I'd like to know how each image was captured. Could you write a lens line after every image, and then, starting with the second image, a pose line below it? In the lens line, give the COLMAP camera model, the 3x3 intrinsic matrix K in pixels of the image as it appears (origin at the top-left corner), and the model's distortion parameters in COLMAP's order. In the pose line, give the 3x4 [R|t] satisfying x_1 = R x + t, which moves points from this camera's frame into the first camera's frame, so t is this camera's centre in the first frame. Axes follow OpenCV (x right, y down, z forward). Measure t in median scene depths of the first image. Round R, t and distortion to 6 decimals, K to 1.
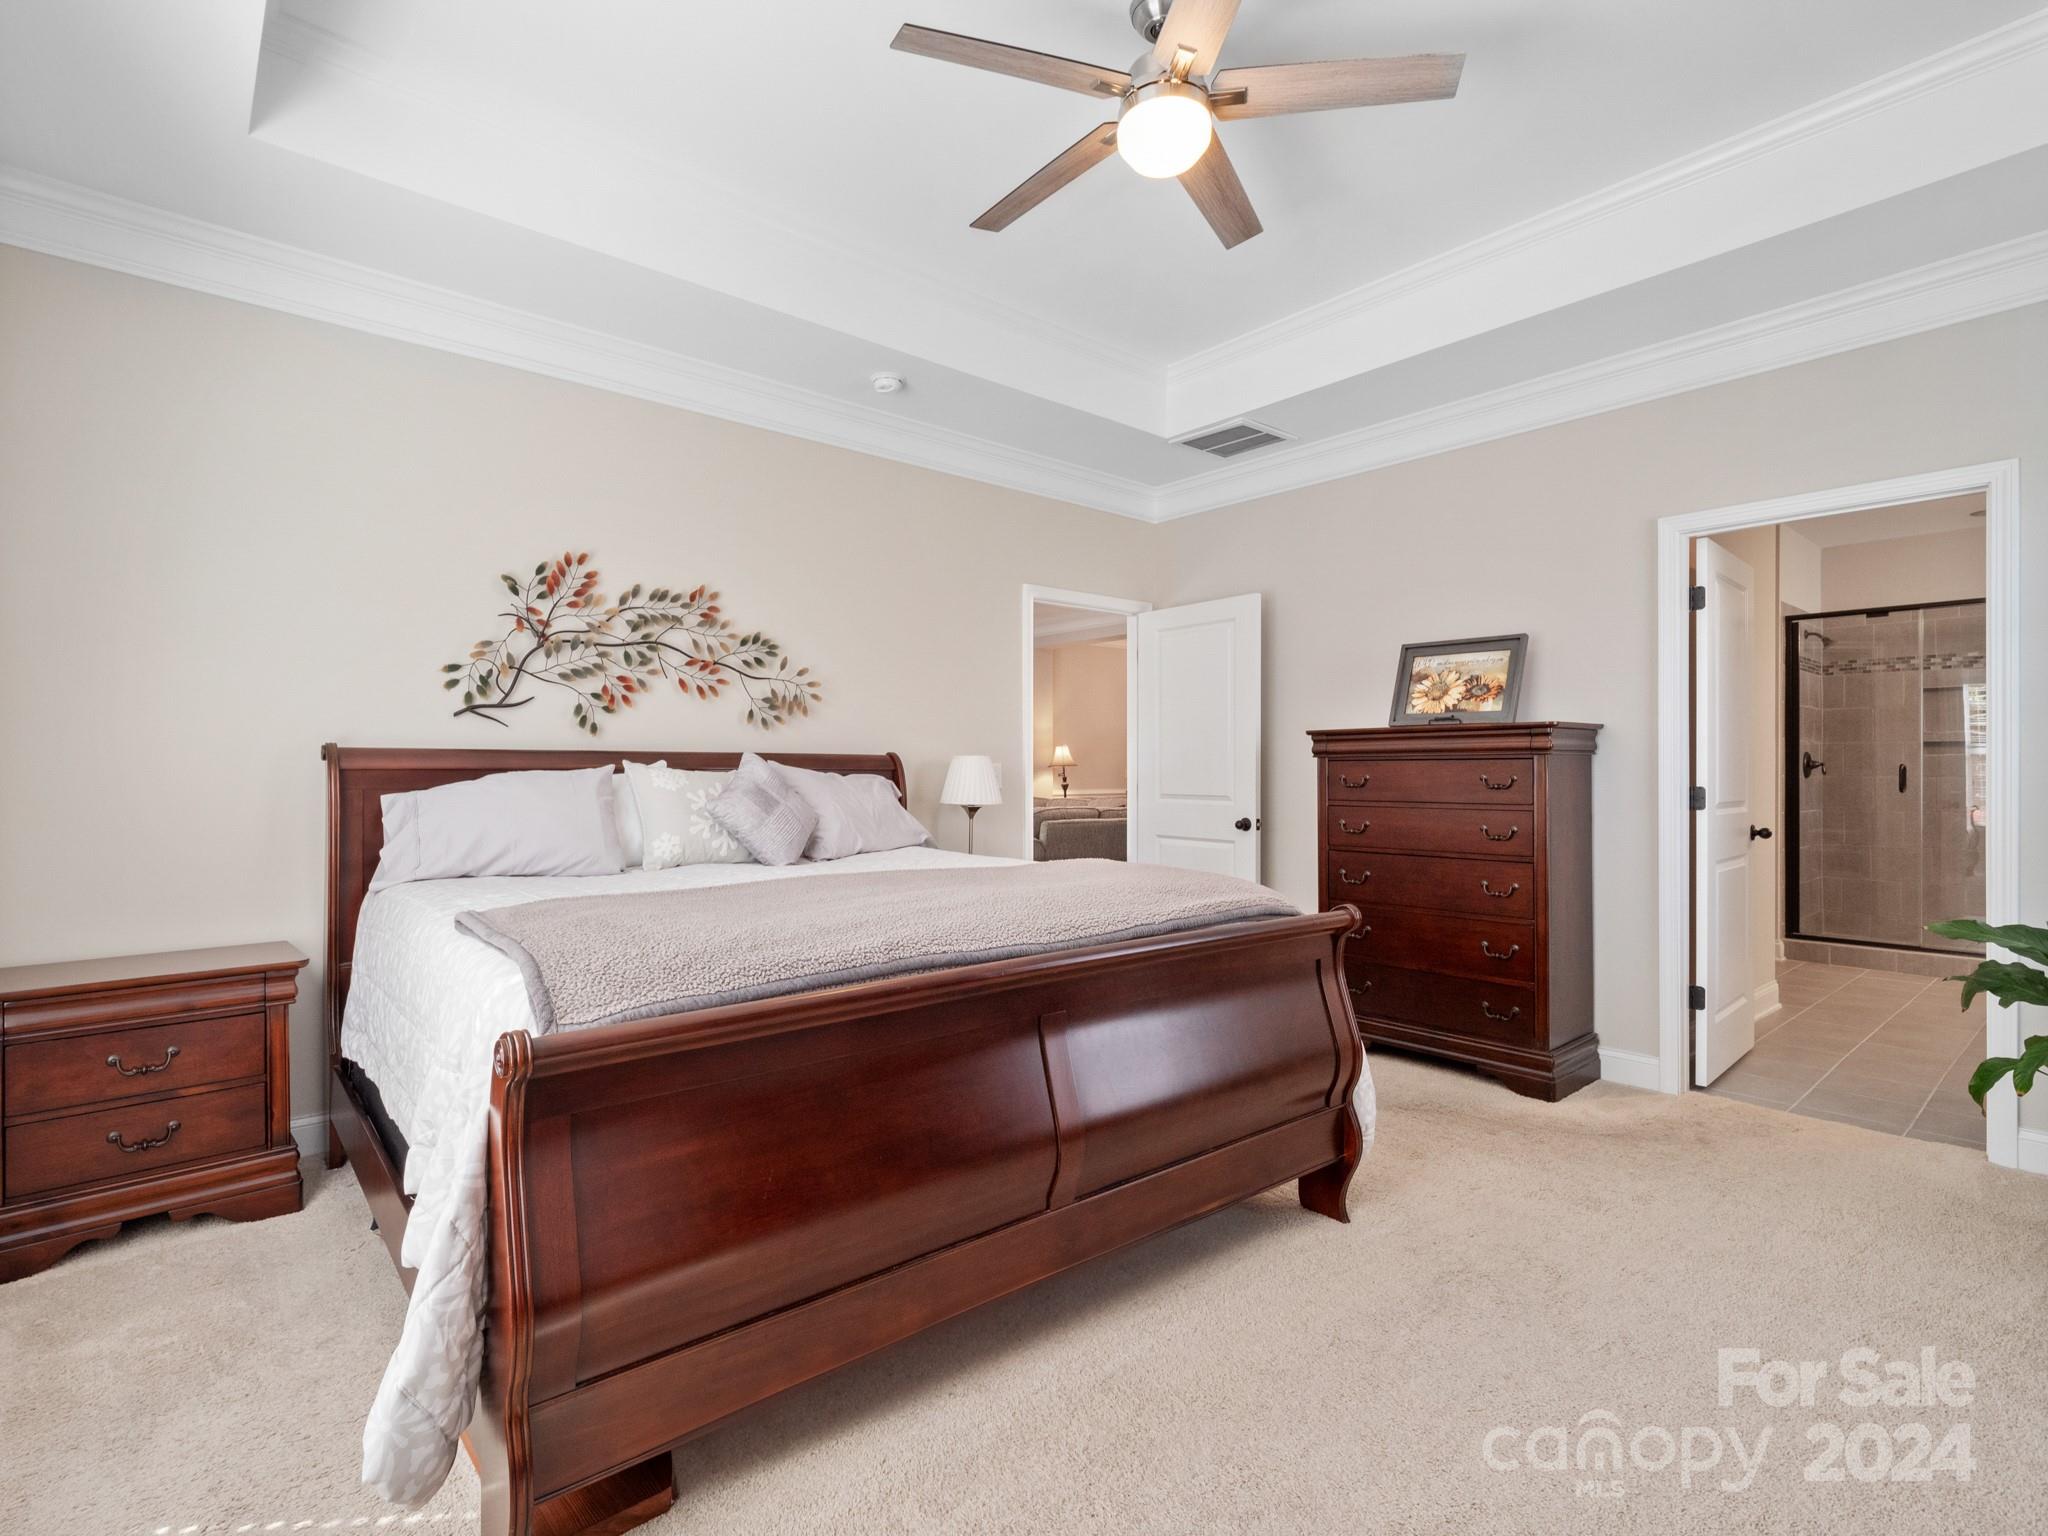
lens RADIAL K [[1020.7, 0, 1025.2], [0, 1020.7, 760.9], [0, 0, 1]] dist [0.009394, -0.000908]
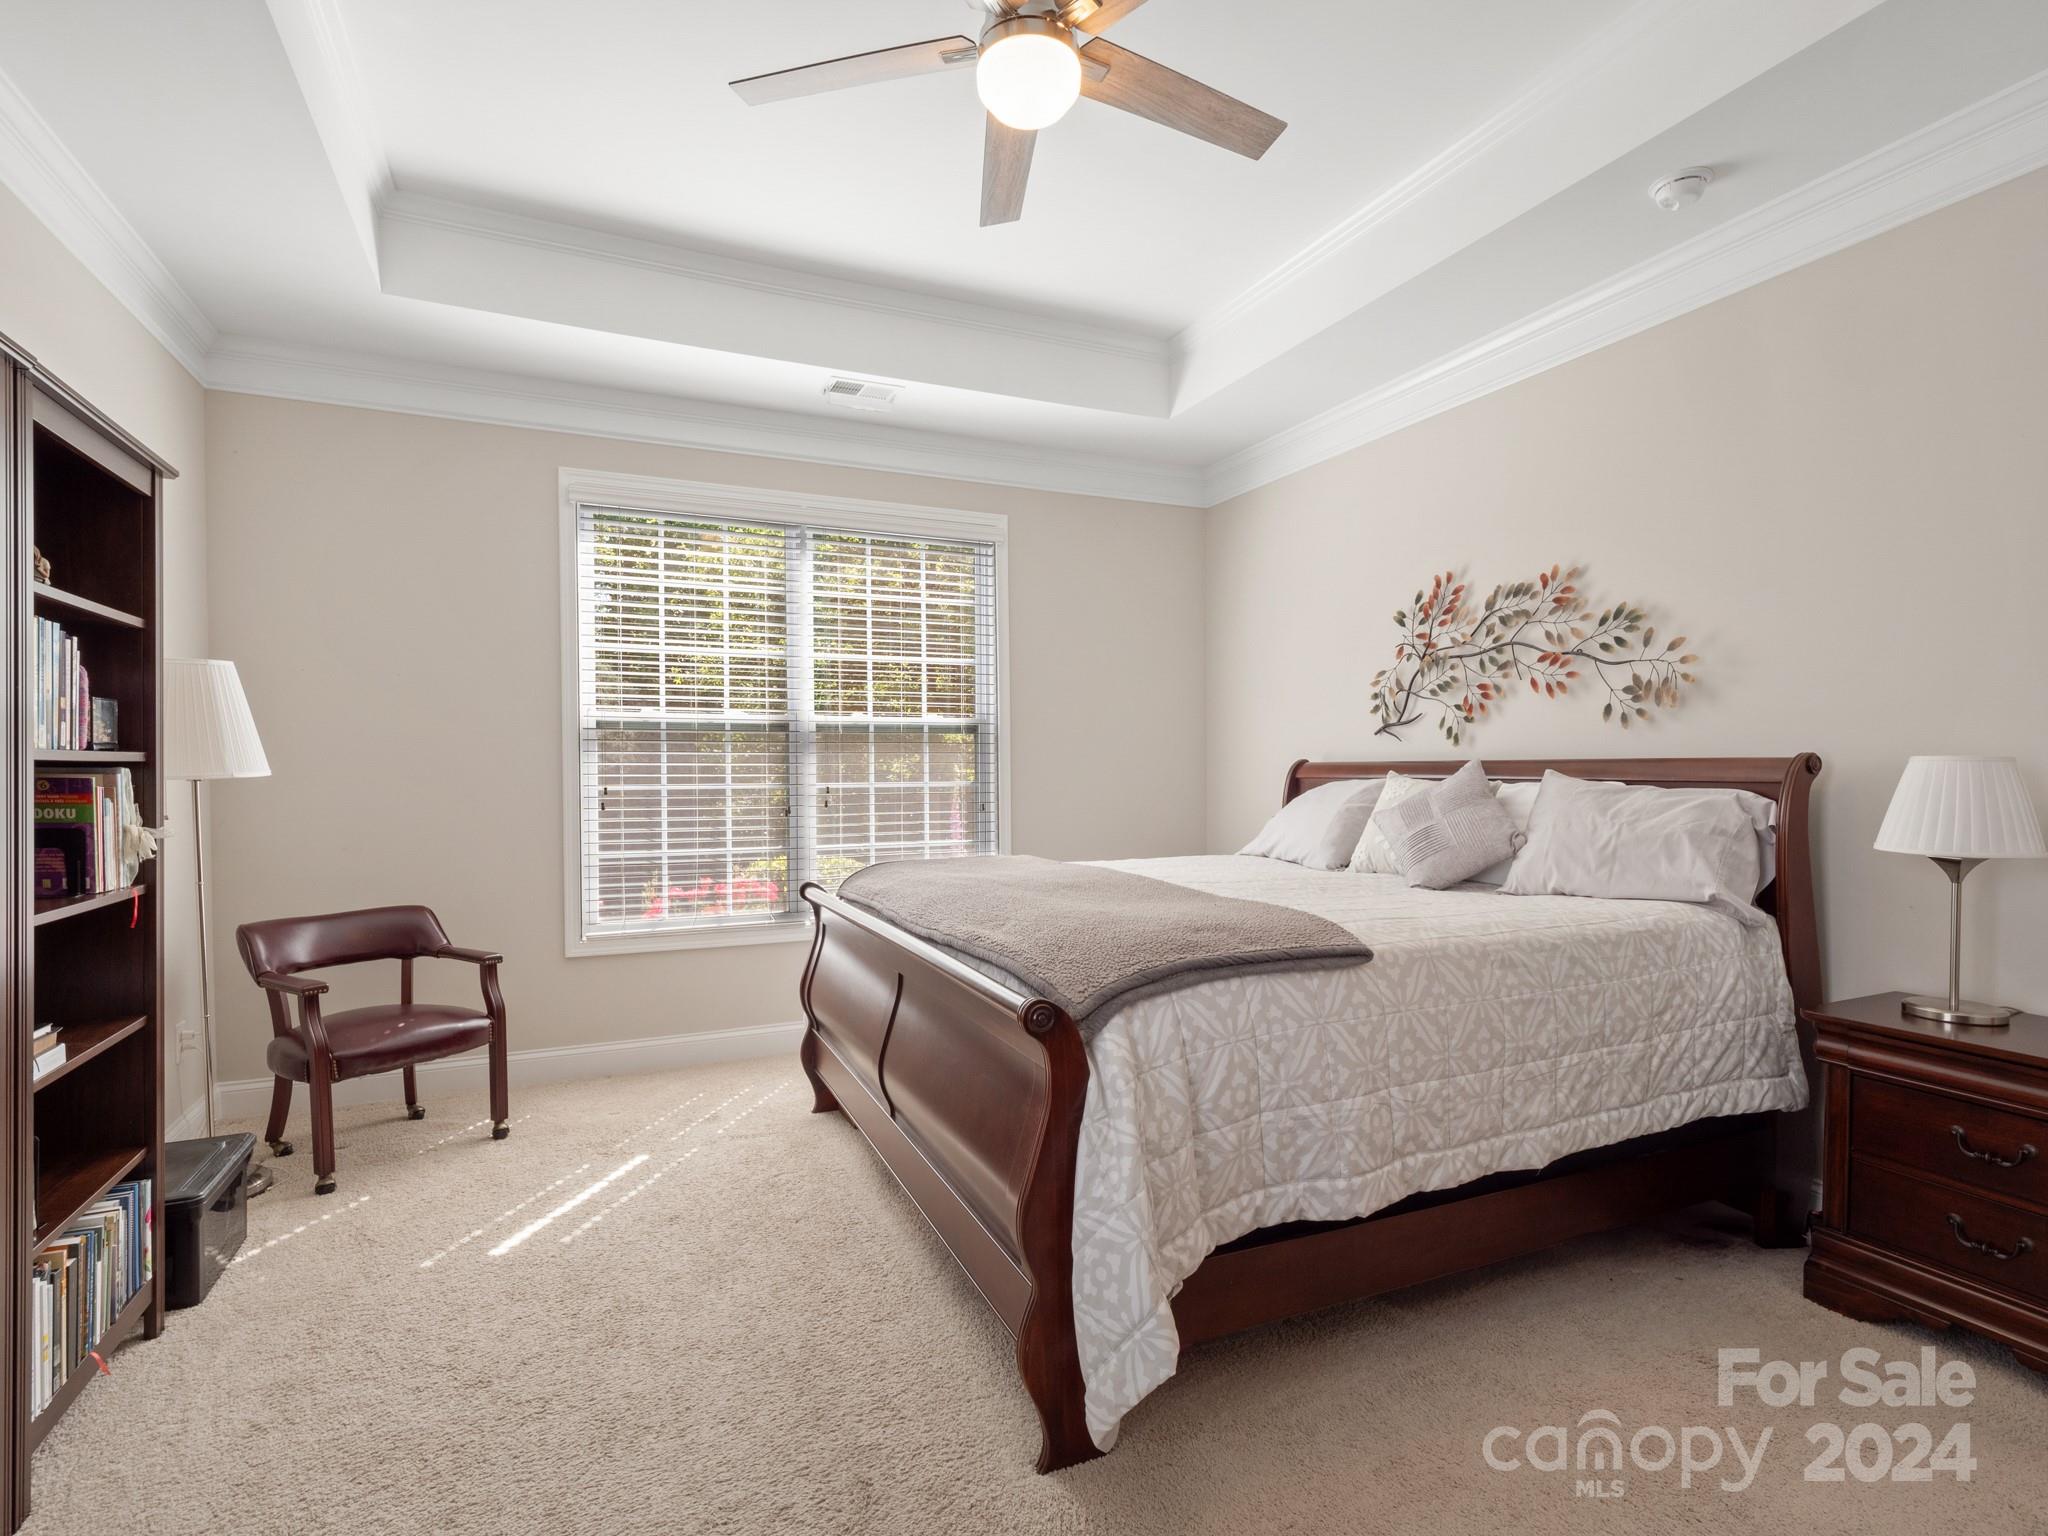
lens RADIAL K [[1020.7, 0, 1027.8], [0, 1020.7, 772.0], [0, 0, 1]] dist [0.009394, -0.000908]
pose [[-0.306523, -0.002391, -0.951860, 0.647501], [0.004523, 0.999982, -0.003968, 0.003474], [0.951853, -0.005522, -0.306507, 0.847047]]
